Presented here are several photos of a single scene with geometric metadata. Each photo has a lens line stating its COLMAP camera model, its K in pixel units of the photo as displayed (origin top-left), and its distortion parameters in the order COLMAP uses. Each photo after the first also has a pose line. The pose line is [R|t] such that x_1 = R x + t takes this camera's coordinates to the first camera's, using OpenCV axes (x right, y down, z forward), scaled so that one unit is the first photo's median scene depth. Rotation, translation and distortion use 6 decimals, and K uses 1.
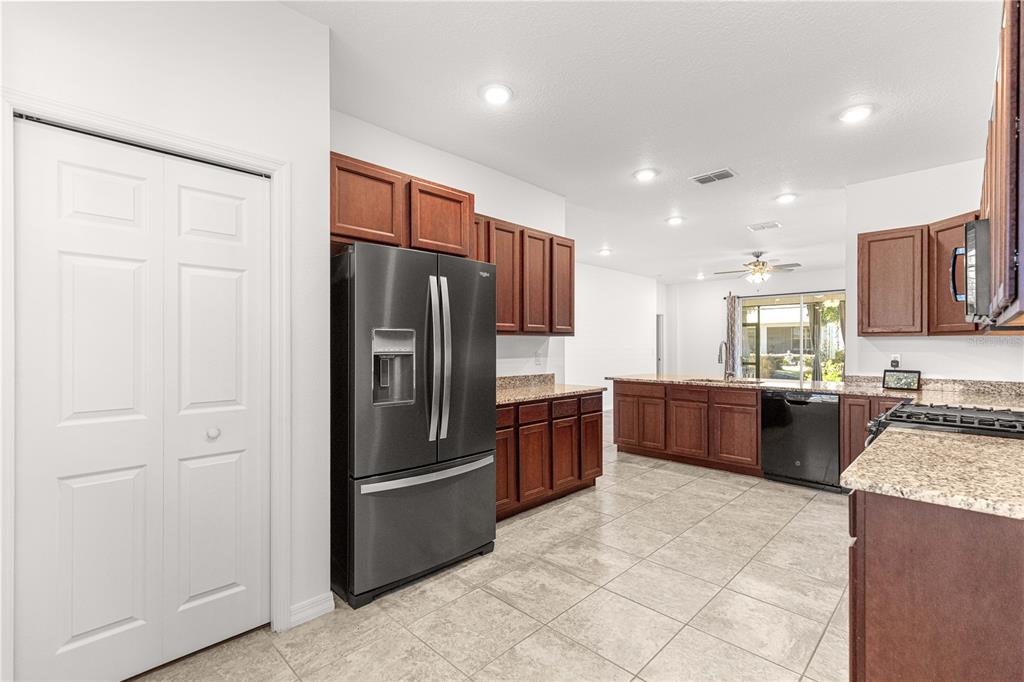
lens RADIAL K [[457.8, 0, 510.1], [0, 457.8, 345.4], [0, 0, 1]] dist [0.009977, -0.000215]
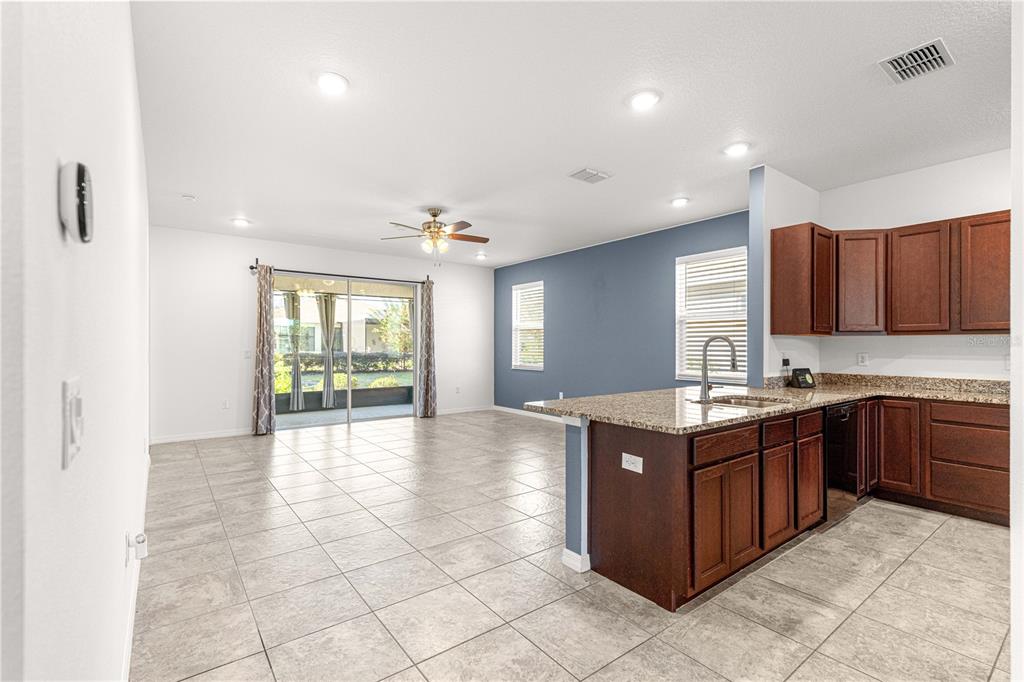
lens RADIAL K [[457.8, 0, 510.1], [0, 457.8, 345.4], [0, 0, 1]] dist [0.009977, -0.000215]
pose [[0.139808, 0.001939, 0.990177, -0.248459], [-0.001927, 0.999997, -0.001686, 0.005699], [-0.990177, -0.001672, 0.139811, 1.548059]]
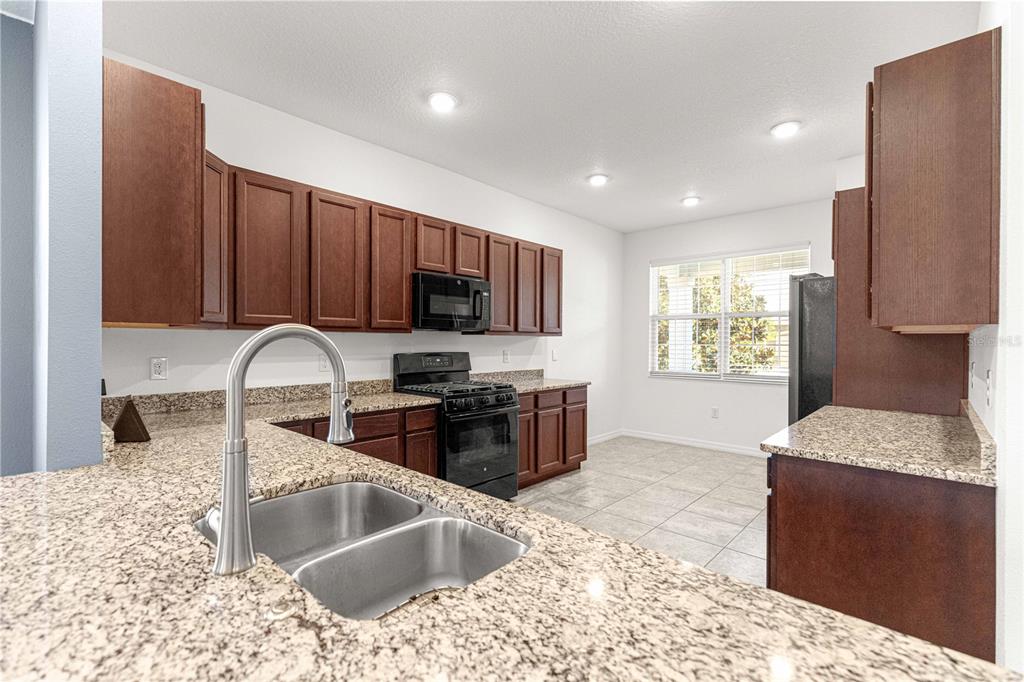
lens RADIAL K [[458.1, 0, 508.6], [0, 458.1, 342.0], [0, 0, 1]] dist [0.014088, -0.000023]
pose [[-0.999392, -0.006286, -0.034304, 0.505113], [-0.006358, 0.999978, 0.001971, -0.006040], [0.034291, 0.002187, -0.999409, 1.535659]]
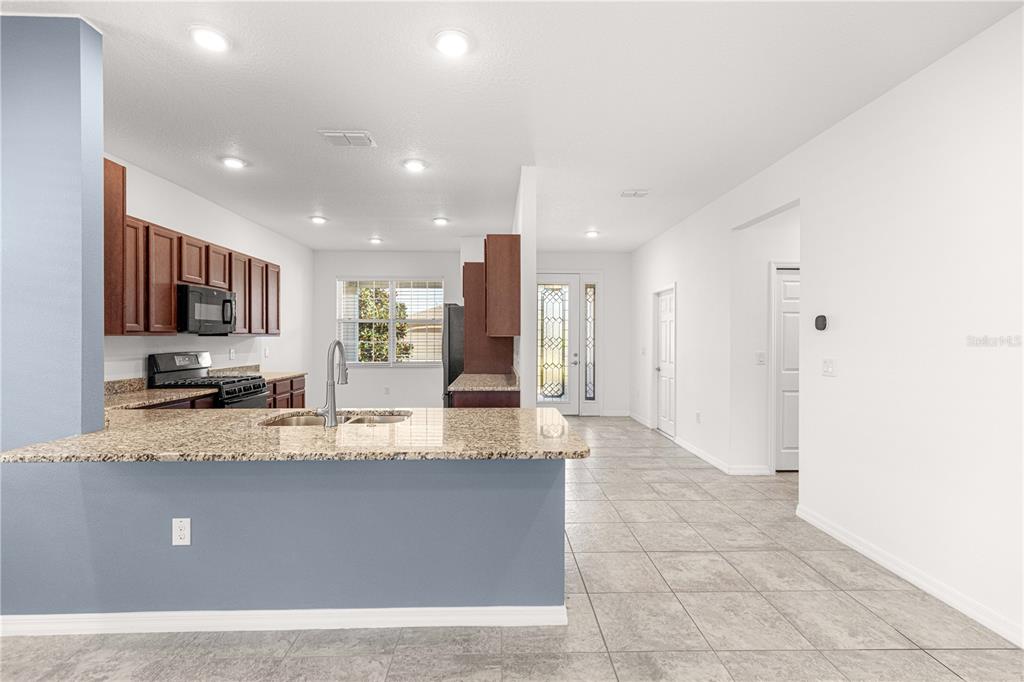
lens RADIAL K [[460.0, 0, 507.0], [0, 460.0, 339.3], [0, 0, 1]] dist [0.009912, -0.000387]
pose [[-0.695102, 0.002149, -0.718908, 0.895432], [-0.000388, 0.999994, 0.003365, -0.016274], [0.718911, 0.002618, -0.695097, 1.901345]]
